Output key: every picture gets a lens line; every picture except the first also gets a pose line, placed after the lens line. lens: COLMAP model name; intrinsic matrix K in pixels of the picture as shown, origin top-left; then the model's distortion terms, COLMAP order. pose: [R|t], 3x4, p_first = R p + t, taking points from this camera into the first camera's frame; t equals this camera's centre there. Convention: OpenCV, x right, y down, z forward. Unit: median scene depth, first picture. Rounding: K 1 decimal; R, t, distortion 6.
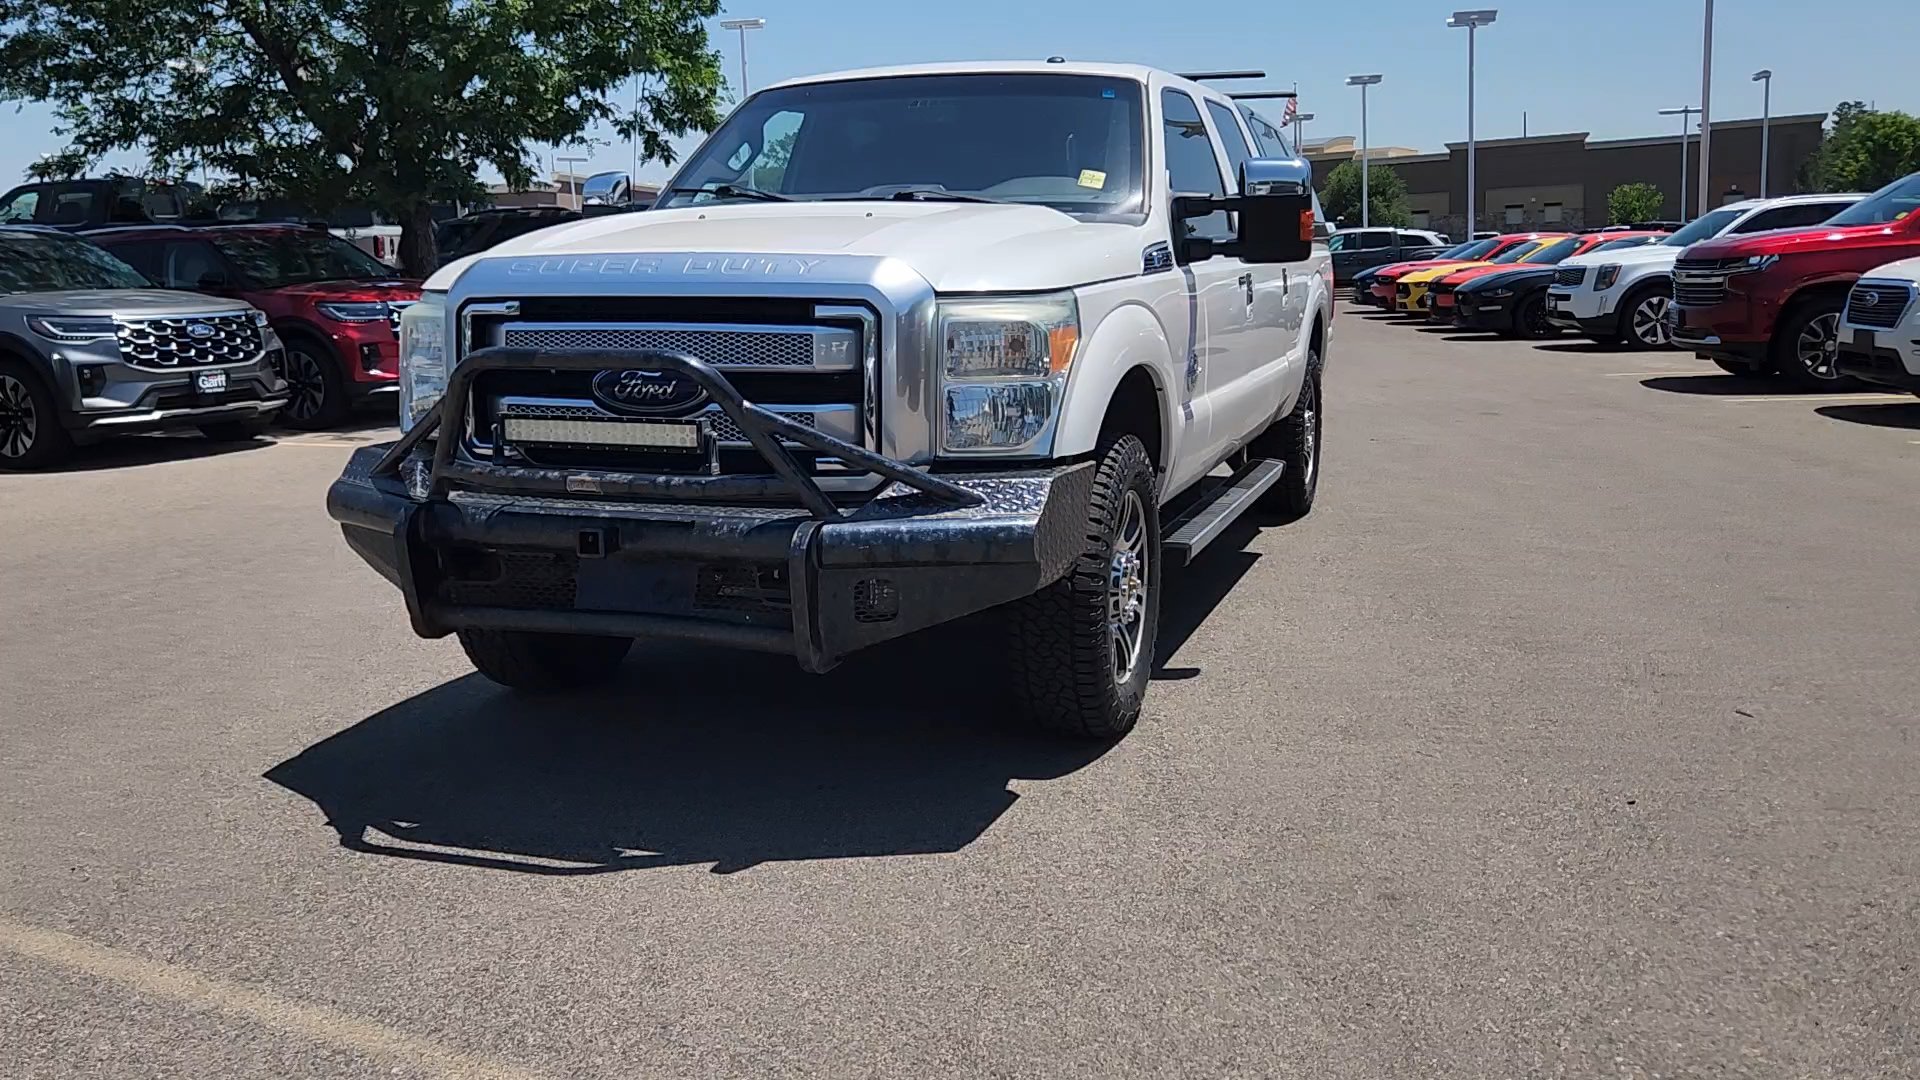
lens RADIAL K [[1624.1, 0, 950.6], [0, 1624.1, 543.3], [0, 0, 1]] dist [0.027256, -0.011606]
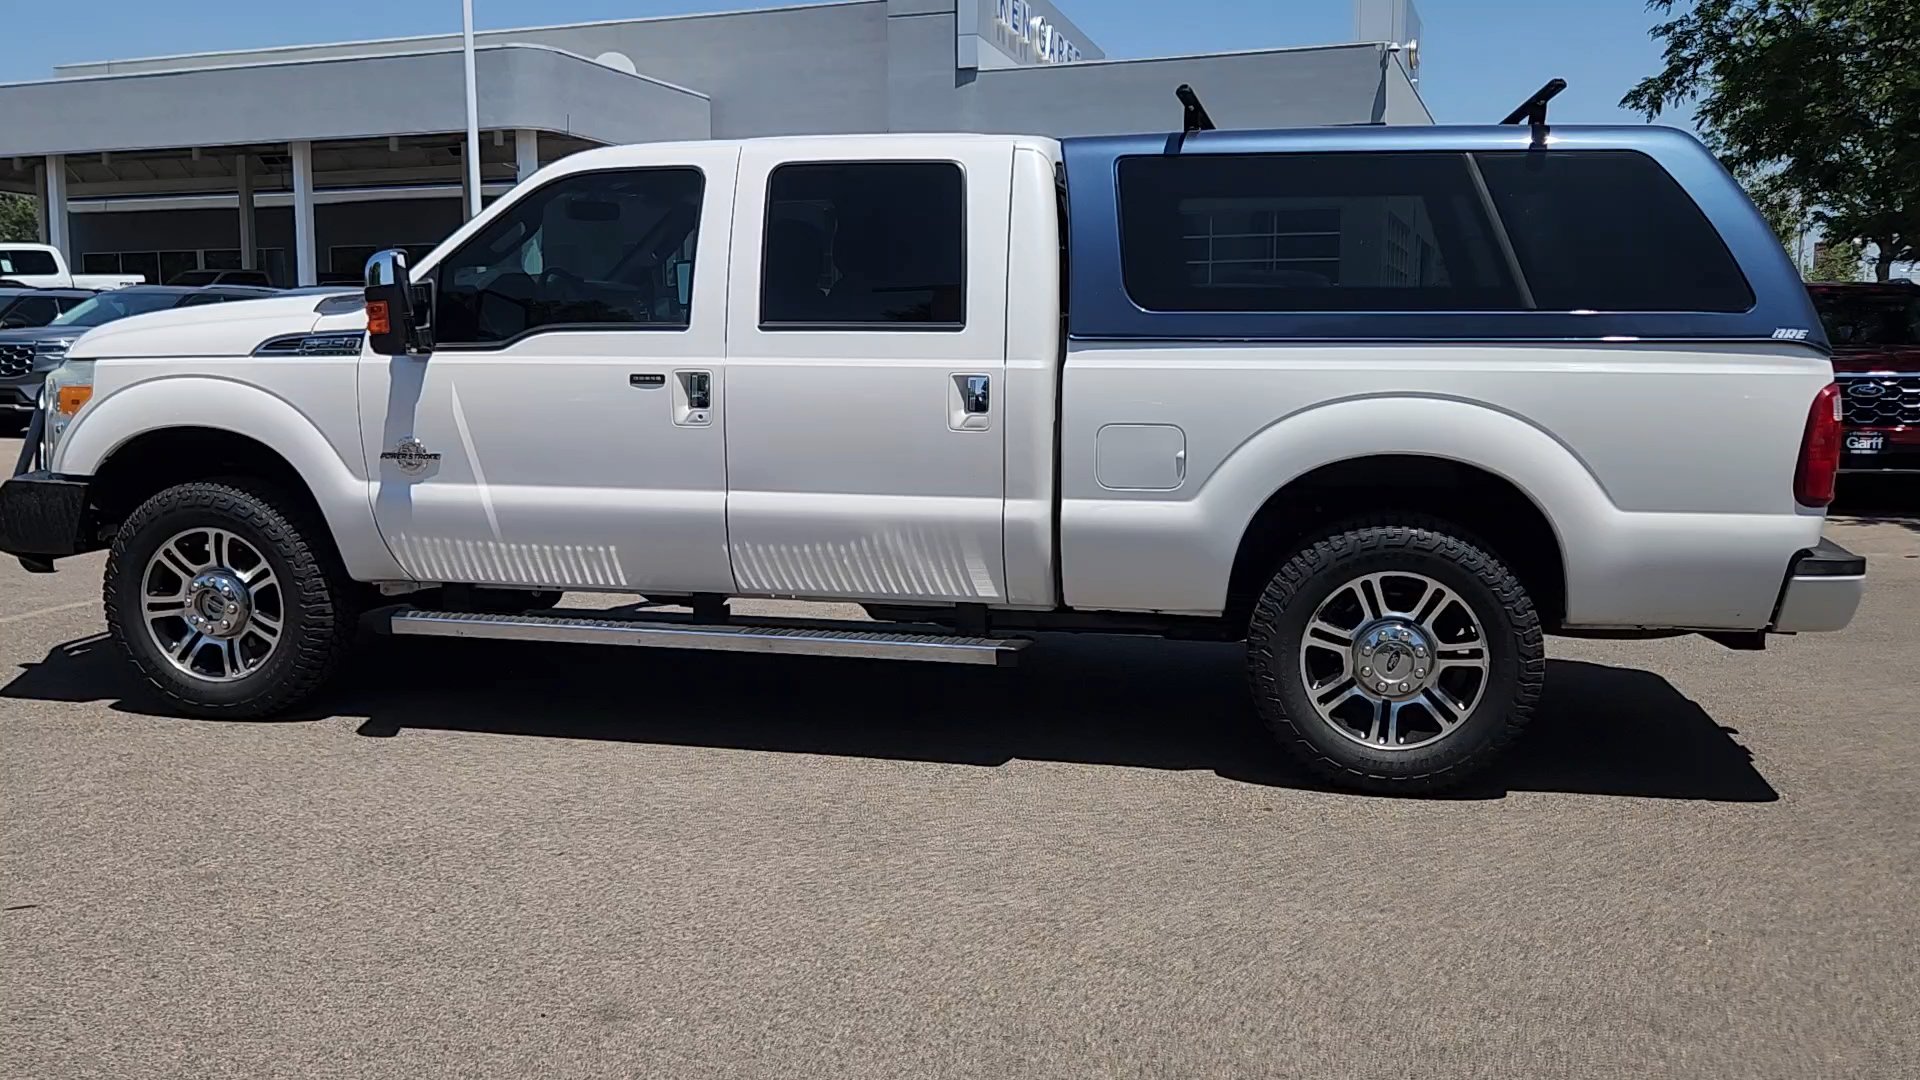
lens RADIAL K [[1624.1, 0, 959.0], [0, 1624.1, 538.9], [0, 0, 1]] dist [0.027256, -0.011606]
pose [[0.132293, 0.161830, -0.977911, 1.511257], [-0.184358, 0.973385, 0.136141, -0.321873], [0.973915, 0.162275, 0.158607, 1.466755]]
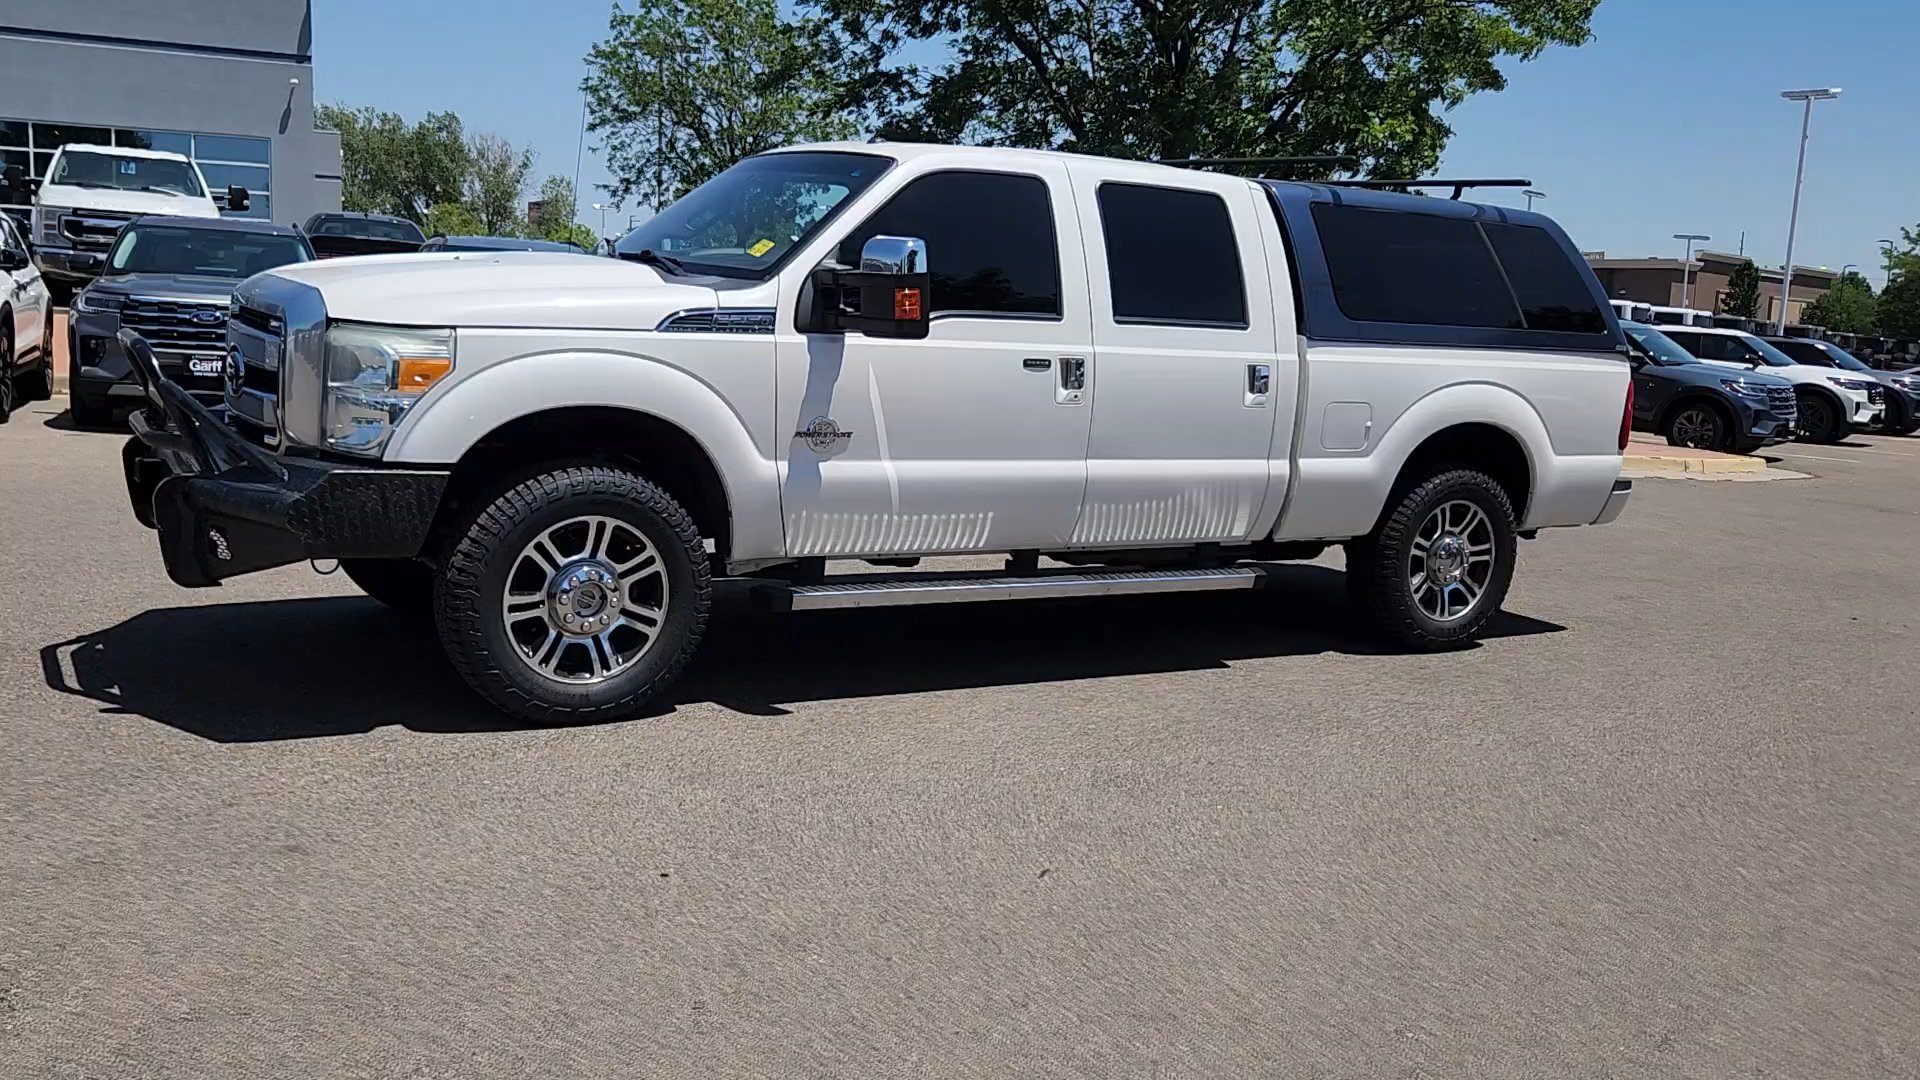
lens RADIAL K [[1624.1, 0, 949.9], [0, 1624.1, 538.7], [0, 0, 1]] dist [0.027256, -0.011606]
pose [[0.770484, 0.164413, -0.615892, 1.082872], [-0.190755, 0.981360, 0.023340, -0.098014], [0.608249, 0.099502, 0.787485, 0.278218]]
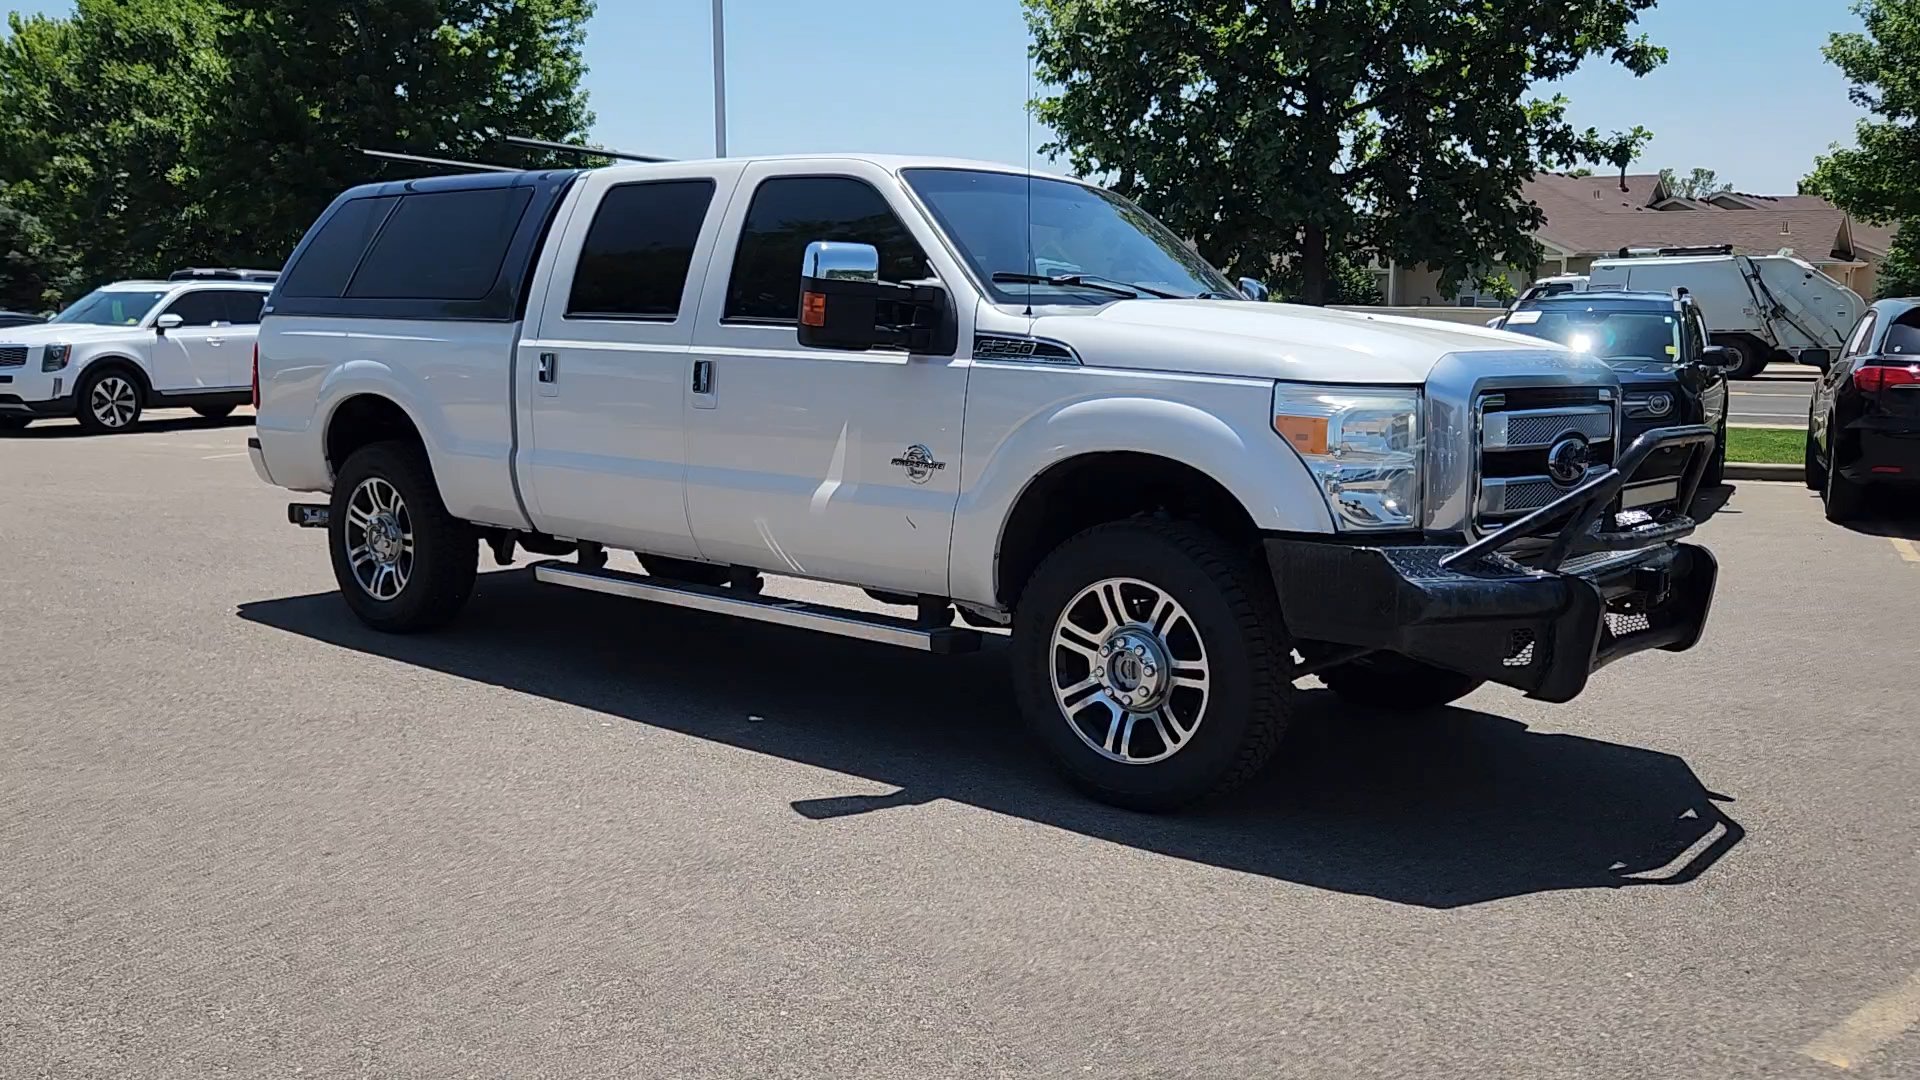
lens RADIAL K [[1624.1, 0, 957.9], [0, 1624.1, 536.9], [0, 0, 1]] dist [0.027256, -0.011606]
pose [[0.339204, -0.098547, 0.935537, -1.408005], [0.145419, 0.988037, 0.051351, -0.158406], [-0.929405, 0.118626, 0.349477, 0.945008]]
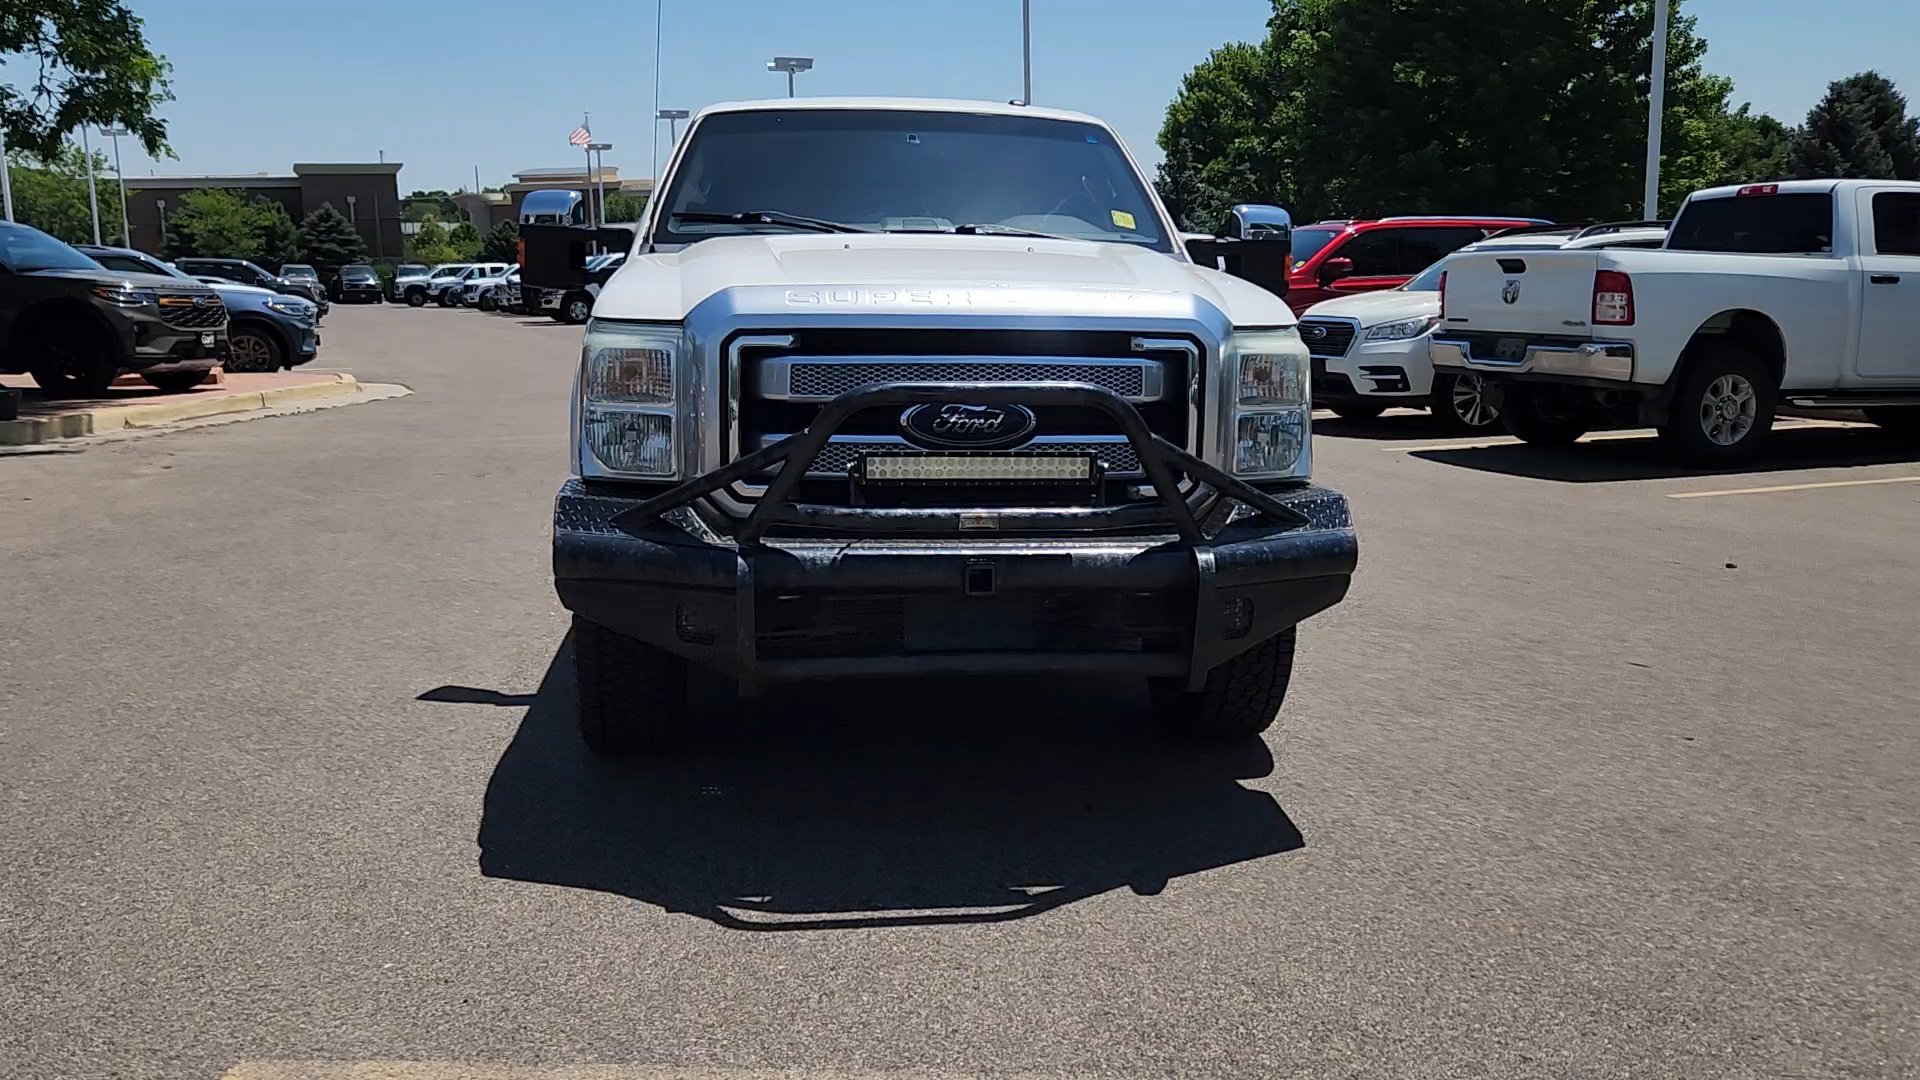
lens RADIAL K [[1624.1, 0, 953.9], [0, 1624.1, 541.8], [0, 0, 1]] dist [0.027256, -0.011606]
pose [[0.900929, -0.051448, 0.430907, -0.584636], [0.058926, 0.998254, -0.004015, -0.018028], [-0.429948, 0.029009, 0.902388, 0.108675]]
